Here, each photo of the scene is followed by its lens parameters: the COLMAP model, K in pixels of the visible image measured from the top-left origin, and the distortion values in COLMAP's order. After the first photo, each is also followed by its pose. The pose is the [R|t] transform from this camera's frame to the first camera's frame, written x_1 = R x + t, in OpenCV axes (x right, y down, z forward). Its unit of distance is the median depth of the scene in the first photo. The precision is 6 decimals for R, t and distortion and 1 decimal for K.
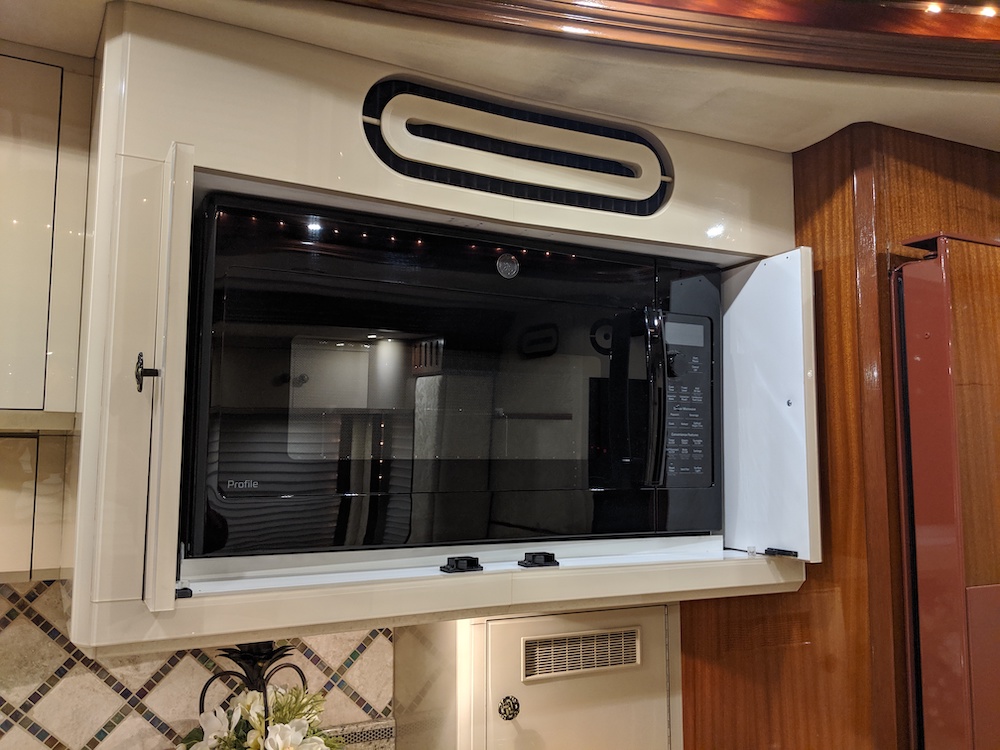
lens RADIAL K [[802.5, 0, 498.7], [0, 802.5, 385.2], [0, 0, 1]] dist [0.069668, -0.110079]
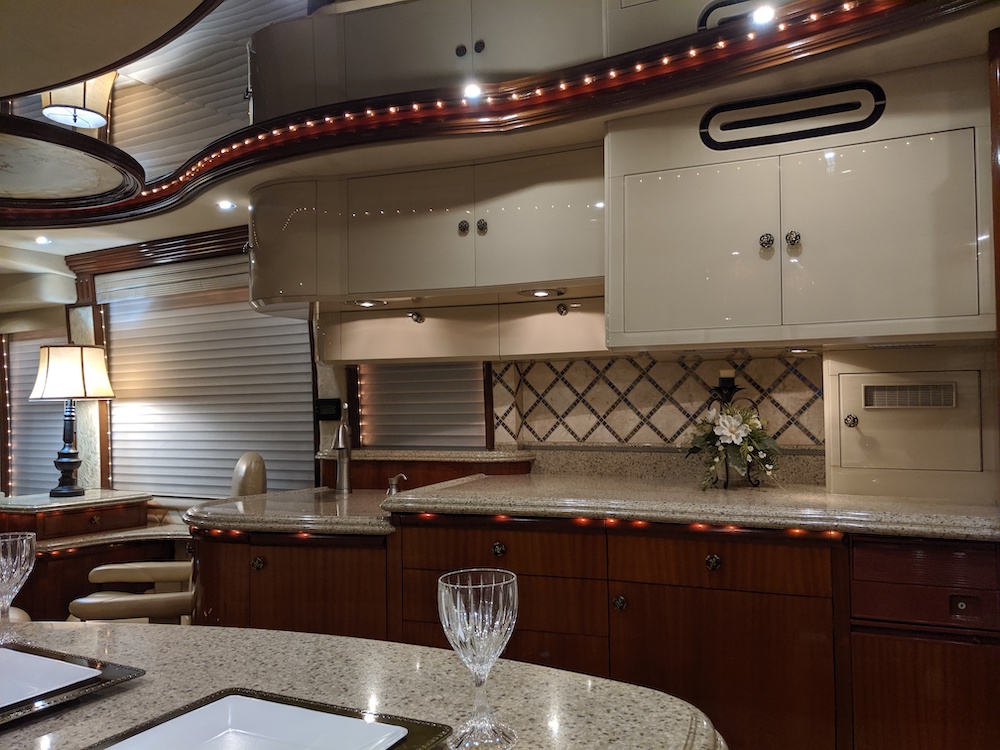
lens RADIAL K [[797.7, 0, 509.7], [0, 797.7, 364.3], [0, 0, 1]] dist [0.164461, -0.299448]
pose [[0.594227, -0.044775, -0.803050, 0.964077], [0.085873, 0.996274, 0.007995, 0.190903], [0.799700, -0.073711, 0.595858, -0.619869]]
